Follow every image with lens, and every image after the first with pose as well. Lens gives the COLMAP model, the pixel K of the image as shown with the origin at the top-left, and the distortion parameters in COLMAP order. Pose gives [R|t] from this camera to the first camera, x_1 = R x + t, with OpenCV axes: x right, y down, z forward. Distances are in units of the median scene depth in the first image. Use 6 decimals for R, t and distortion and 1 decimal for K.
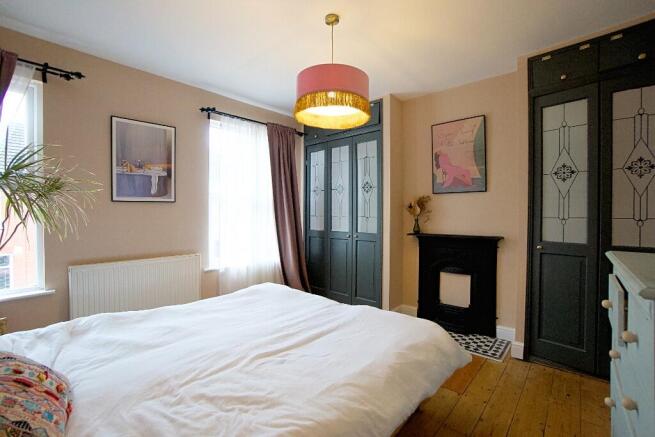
lens RADIAL K [[299.5, 0, 326.4], [0, 299.5, 216.0], [0, 0, 1]] dist [-0.016404, 0.001491]
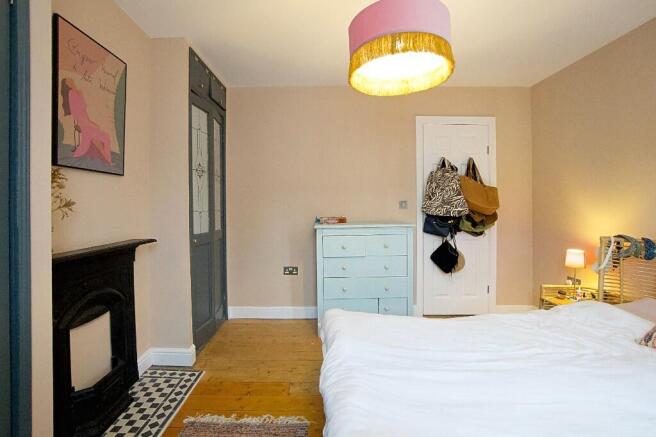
lens RADIAL K [[299.9, 0, 319.5], [0, 299.9, 208.1], [0, 0, 1]] dist [-0.016404, 0.001491]
pose [[-0.663960, -0.003553, 0.747759, -0.222983], [0.016324, 0.999682, 0.019244, -0.012098], [-0.747590, 0.024984, -0.663691, 0.936180]]
